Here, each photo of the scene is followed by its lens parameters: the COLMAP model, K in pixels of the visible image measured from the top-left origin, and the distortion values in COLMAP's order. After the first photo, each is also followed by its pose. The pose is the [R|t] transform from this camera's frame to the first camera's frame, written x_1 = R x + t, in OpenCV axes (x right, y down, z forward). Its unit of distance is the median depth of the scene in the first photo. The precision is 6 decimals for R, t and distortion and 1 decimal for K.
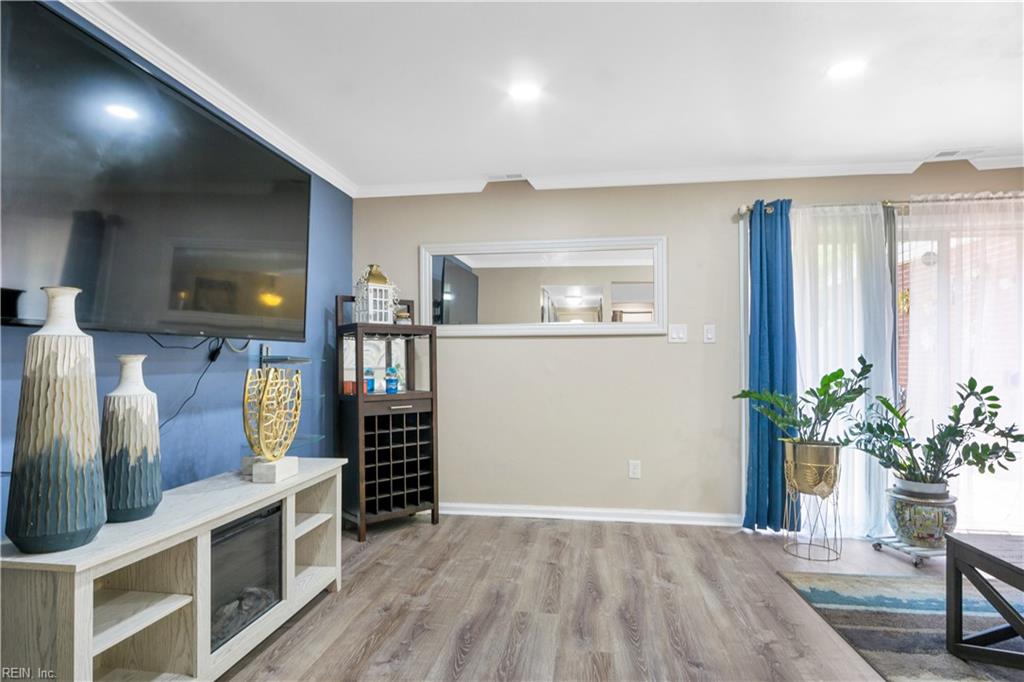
lens RADIAL K [[571.0, 0, 509.7], [0, 571.0, 349.0], [0, 0, 1]] dist [-0.004388, 0.000591]
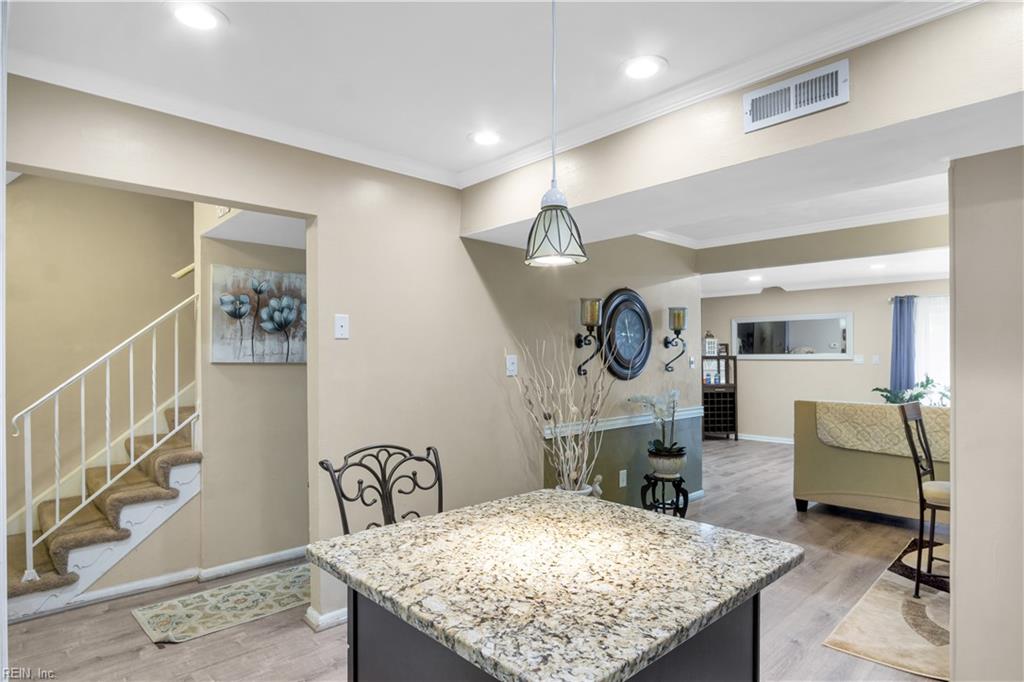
lens RADIAL K [[571.0, 0, 503.6], [0, 571.0, 362.0], [0, 0, 1]] dist [-0.004388, 0.000591]
pose [[0.785000, 0.007683, -0.619448, 0.565314], [0.008252, 0.999705, 0.022857, -0.075876], [0.619441, -0.023055, 0.784705, -1.408265]]
